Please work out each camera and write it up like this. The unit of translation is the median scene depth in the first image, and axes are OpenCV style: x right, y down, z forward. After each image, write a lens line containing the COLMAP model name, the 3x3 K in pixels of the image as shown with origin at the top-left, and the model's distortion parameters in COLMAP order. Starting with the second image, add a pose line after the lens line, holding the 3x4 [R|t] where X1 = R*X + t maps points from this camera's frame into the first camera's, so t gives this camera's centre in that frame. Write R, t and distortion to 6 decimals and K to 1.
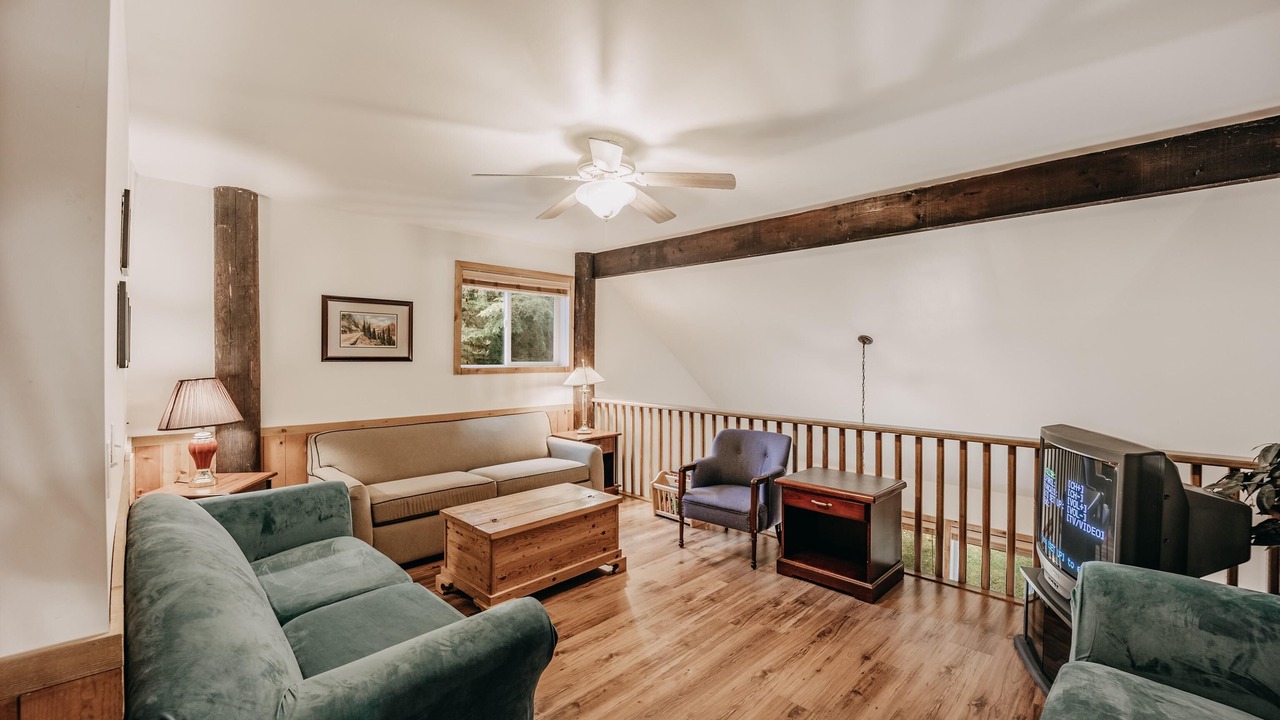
lens RADIAL K [[519.7, 0, 643.8], [0, 519.7, 354.1], [0, 0, 1]] dist [-0.019139, -0.000081]
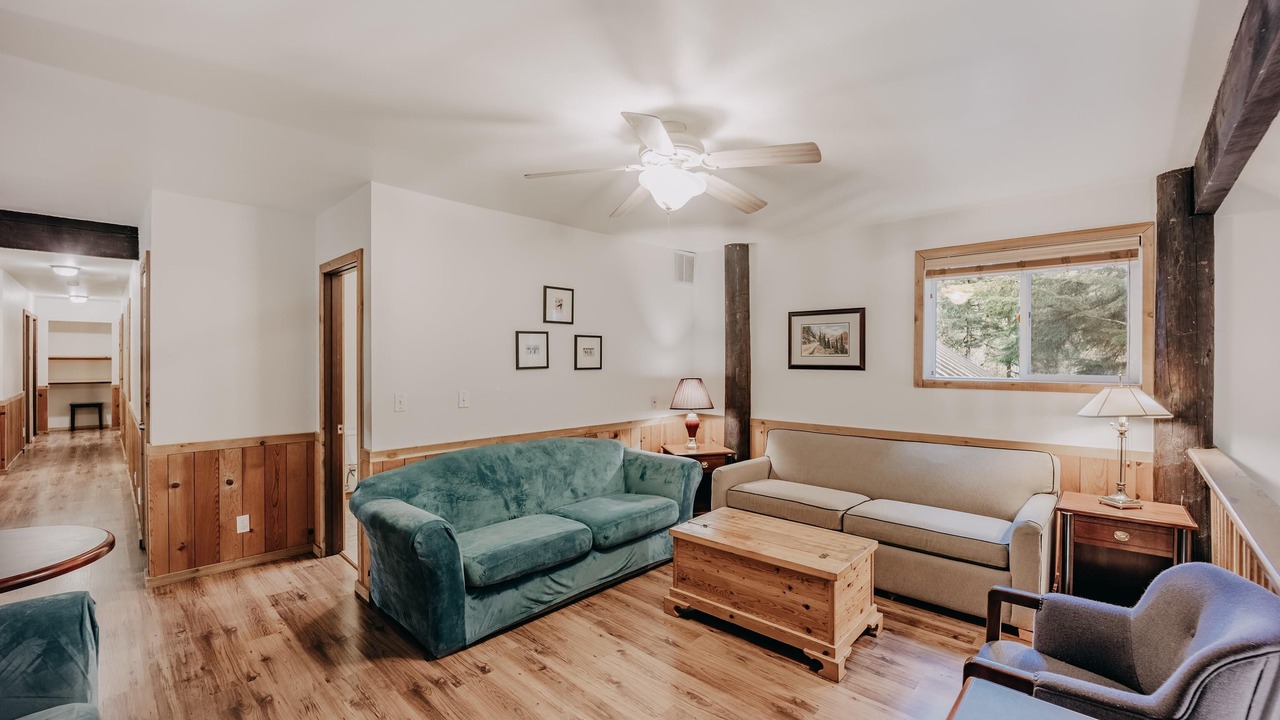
lens RADIAL K [[528.5, 0, 650.7], [0, 528.5, 358.6], [0, 0, 1]] dist [-0.021259, -0.000271]
pose [[0.033915, -0.006247, -0.999405, 0.534506], [0.000608, 0.999980, -0.006230, -0.001839], [0.999425, -0.000397, 0.033918, 0.610649]]
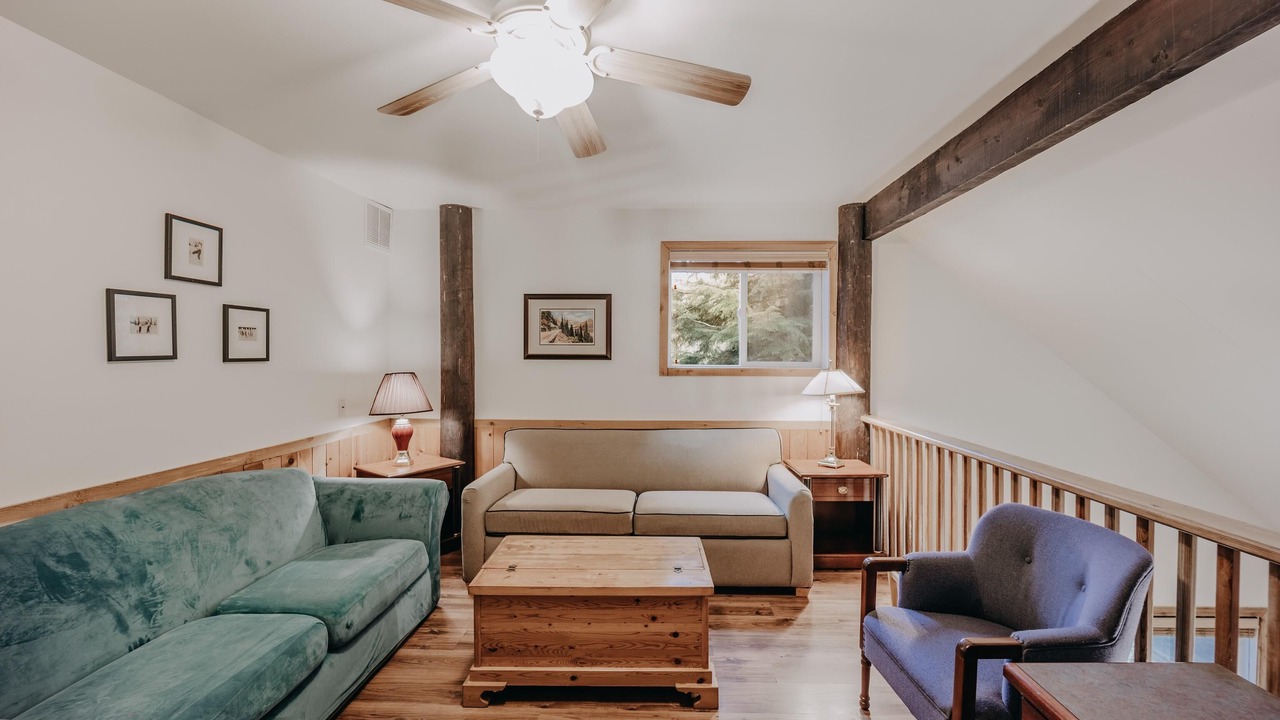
lens RADIAL K [[528.5, 0, 650.7], [0, 528.5, 358.6], [0, 0, 1]] dist [-0.021259, -0.000271]
pose [[0.682064, 0.002408, -0.731289, 0.294470], [0.002156, 0.999984, 0.005303, 0.007528], [0.731289, -0.005193, 0.682047, 0.444768]]
